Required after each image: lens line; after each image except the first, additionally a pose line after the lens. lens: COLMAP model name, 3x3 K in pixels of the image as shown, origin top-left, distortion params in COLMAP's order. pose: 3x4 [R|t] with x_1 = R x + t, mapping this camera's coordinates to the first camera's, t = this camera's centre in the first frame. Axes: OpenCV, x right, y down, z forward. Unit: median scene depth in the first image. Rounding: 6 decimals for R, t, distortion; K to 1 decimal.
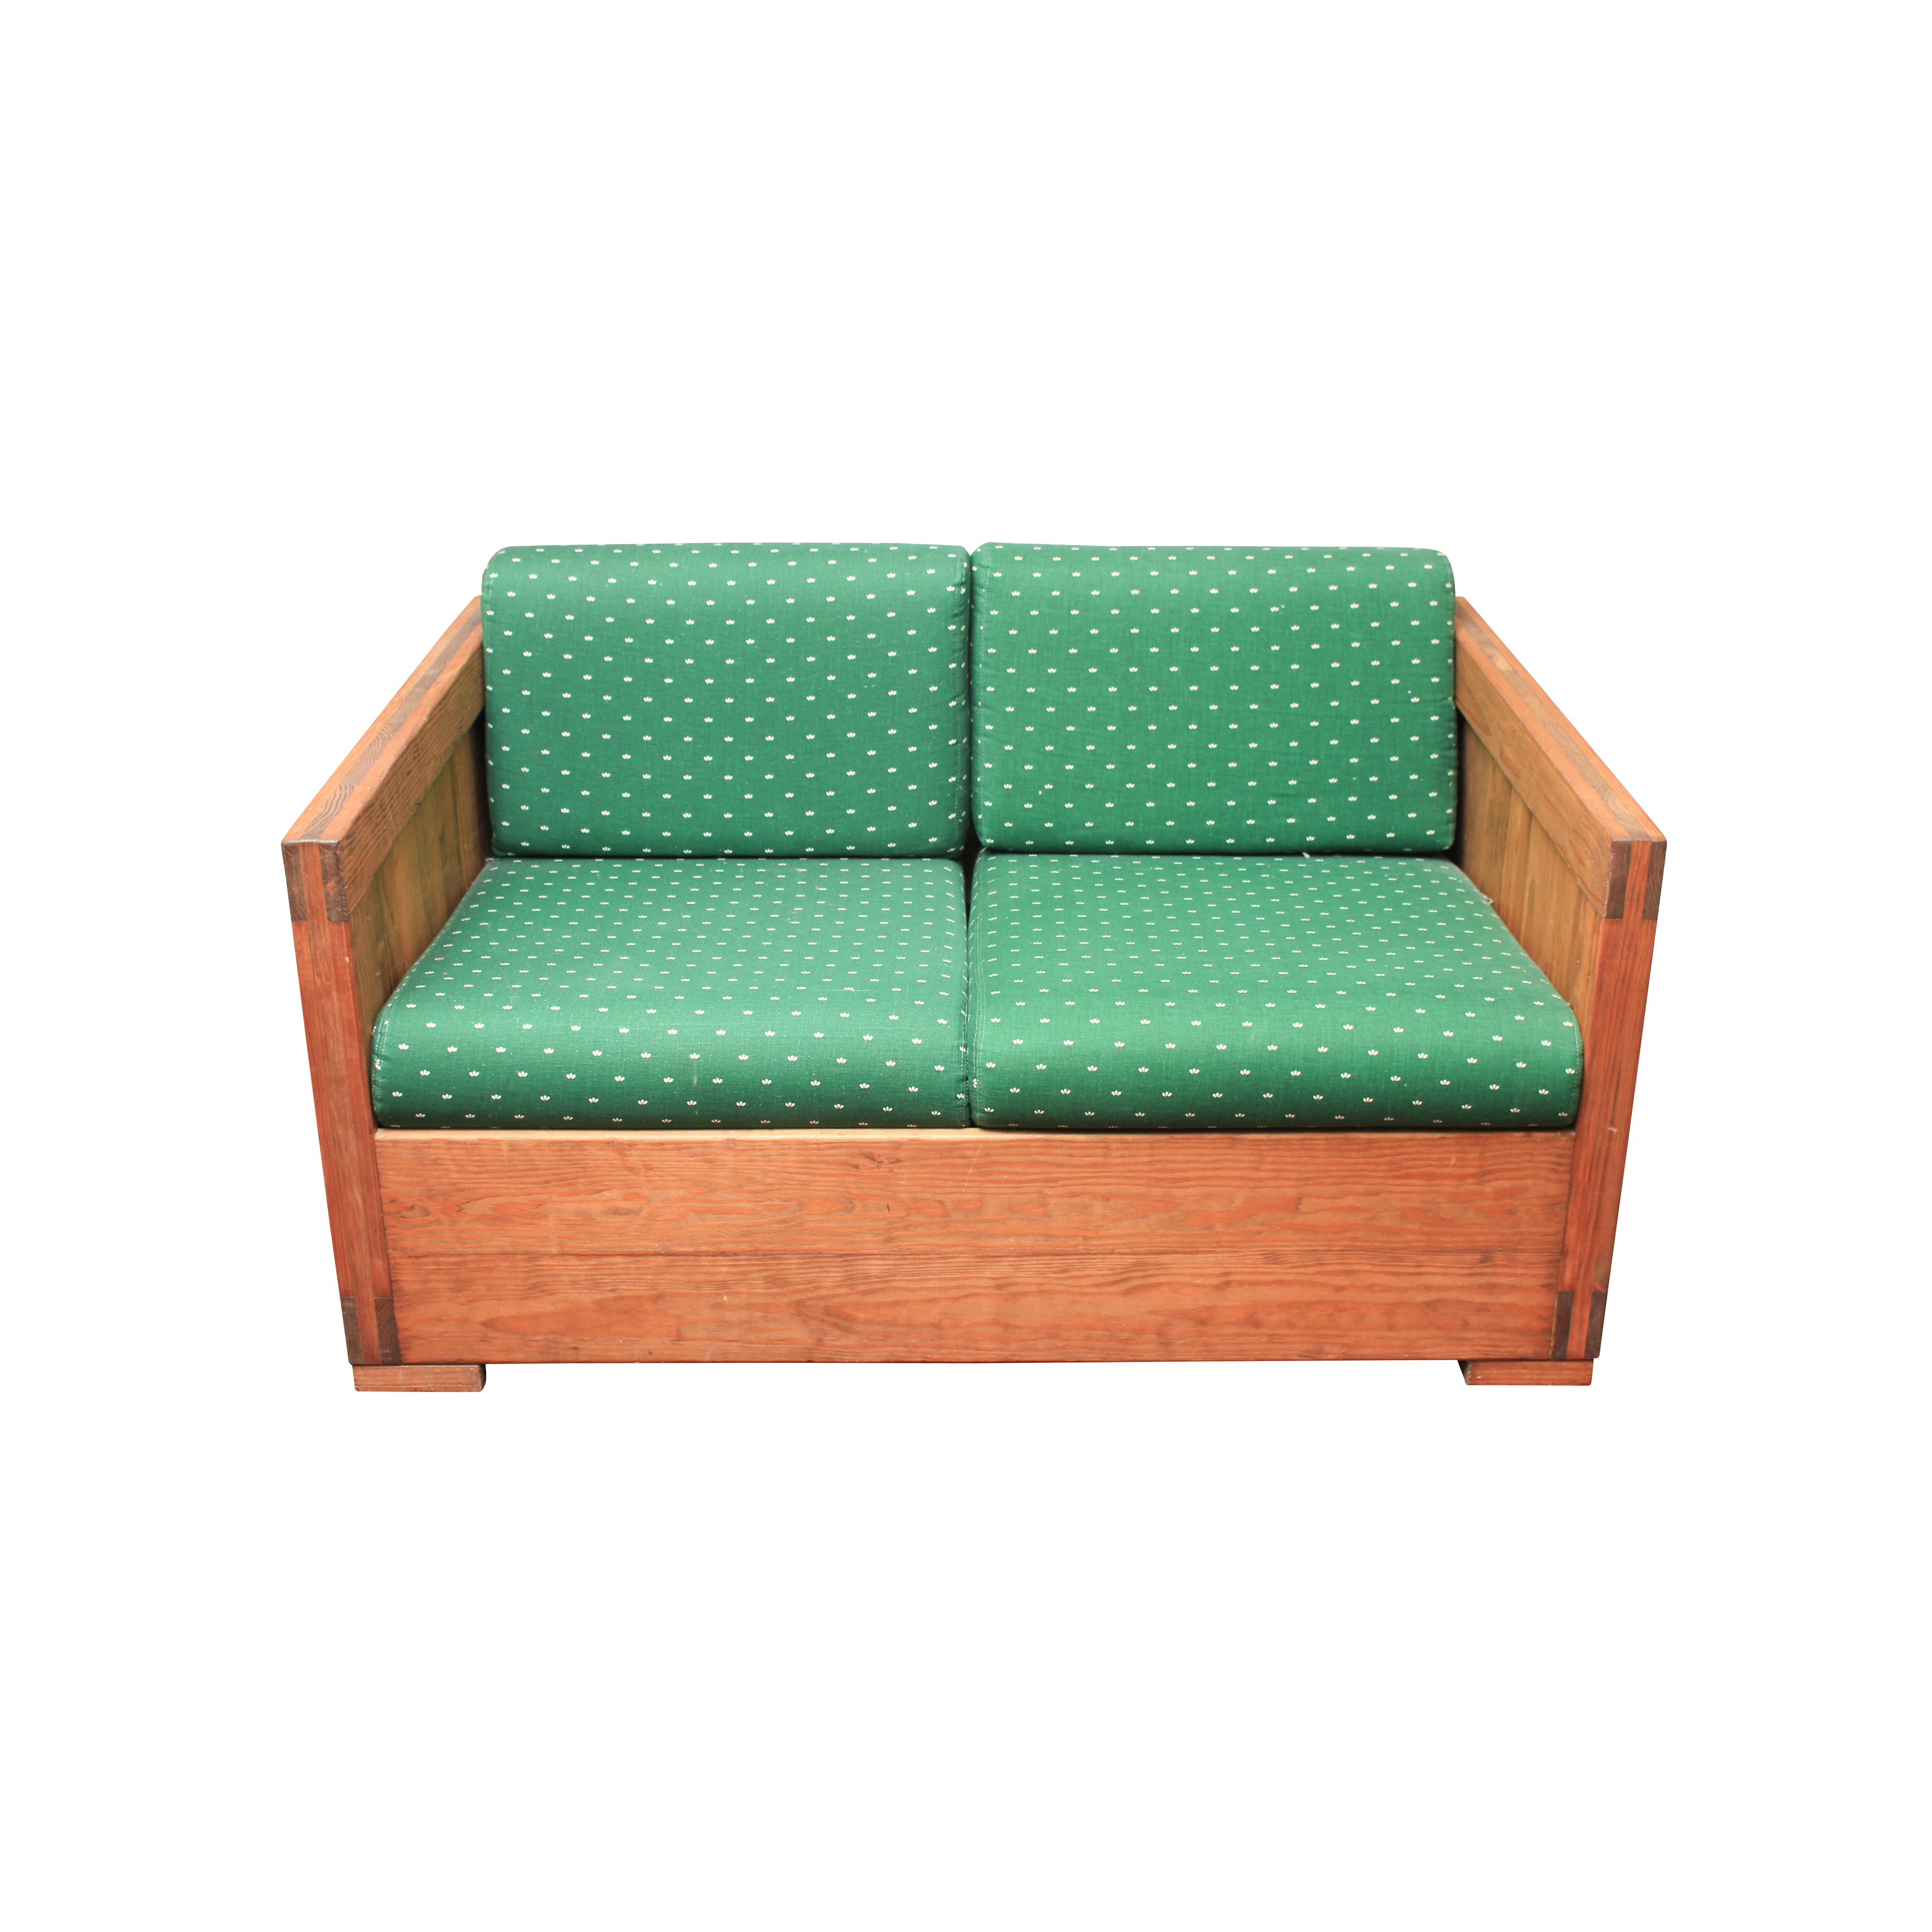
lens RADIAL K [[2061.6, 0, 1002.9], [0, 2061.6, 962.2], [0, 0, 1]] dist [0.013563, 0.005693]
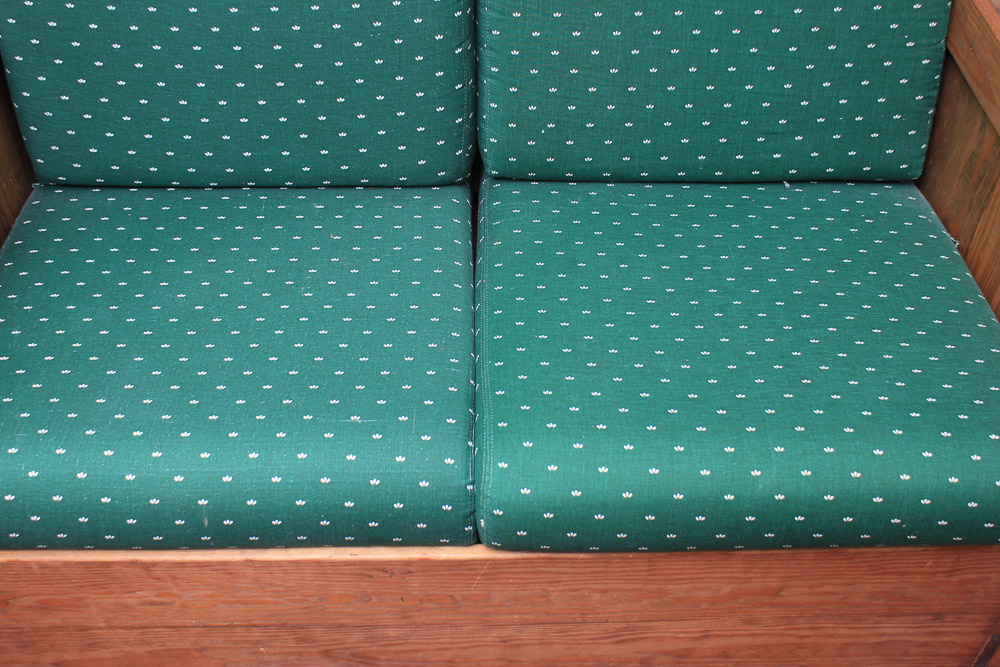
lens RADIAL K [[1044.1, 0, 500.0], [0, 1044.1, 333.5], [0, 0, 1]] dist [-0.063540, 0.099720]
pose [[0.999983, 0.001415, 0.005602, -0.007517], [-0.003384, 0.929262, 0.369405, -0.207440], [-0.004683, -0.369417, 0.929252, 0.534289]]
